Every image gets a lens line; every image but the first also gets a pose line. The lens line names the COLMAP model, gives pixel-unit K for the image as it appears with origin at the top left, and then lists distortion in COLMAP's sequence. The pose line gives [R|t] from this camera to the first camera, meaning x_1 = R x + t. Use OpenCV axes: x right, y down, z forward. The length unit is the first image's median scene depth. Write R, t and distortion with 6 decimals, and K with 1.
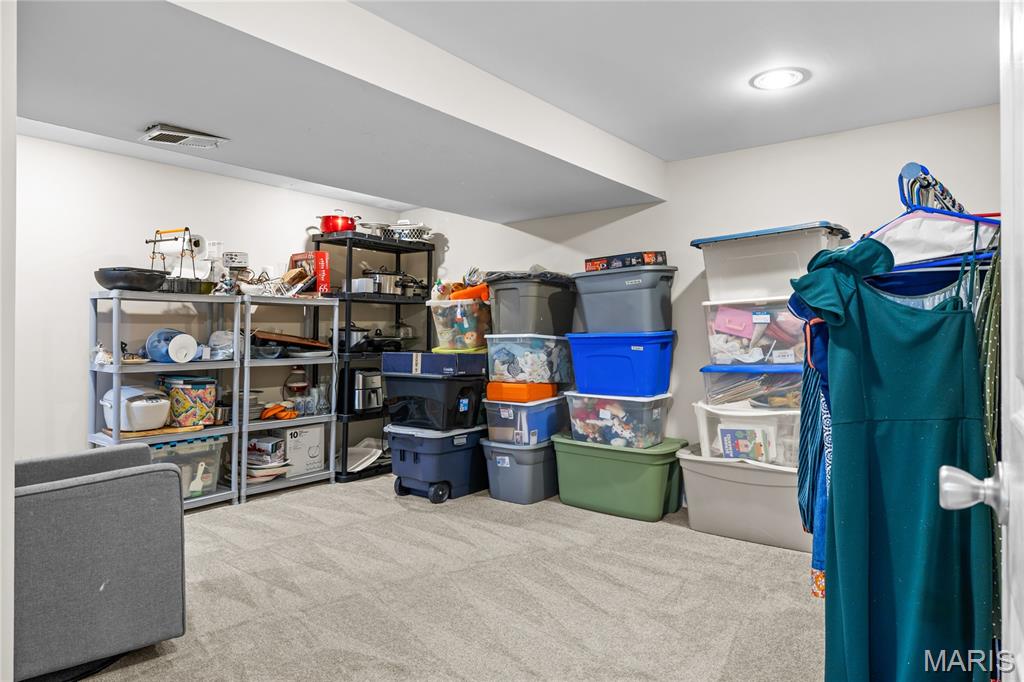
lens RADIAL K [[617.8, 0, 516.3], [0, 617.8, 332.2], [0, 0, 1]] dist [0.009629, 0.000087]
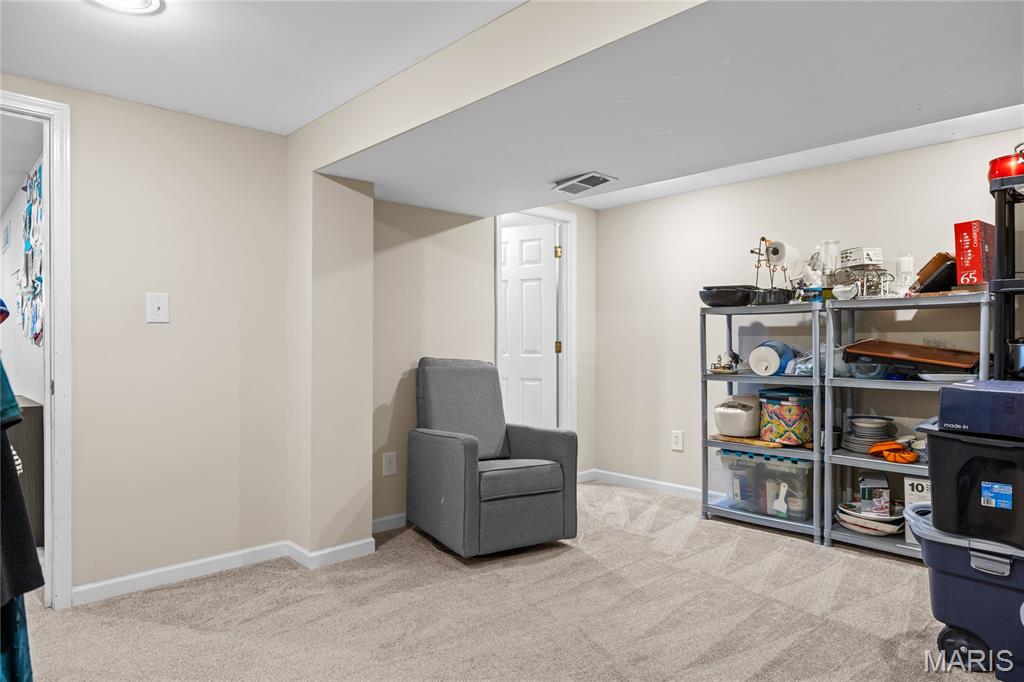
lens RADIAL K [[617.8, 0, 514.4], [0, 617.8, 344.6], [0, 0, 1]] dist [0.009629, 0.000087]
pose [[-0.135004, 0.004578, -0.990834, 0.480273], [0.003361, 0.999986, 0.004162, -0.005194], [0.990839, -0.002768, -0.135017, 0.728708]]
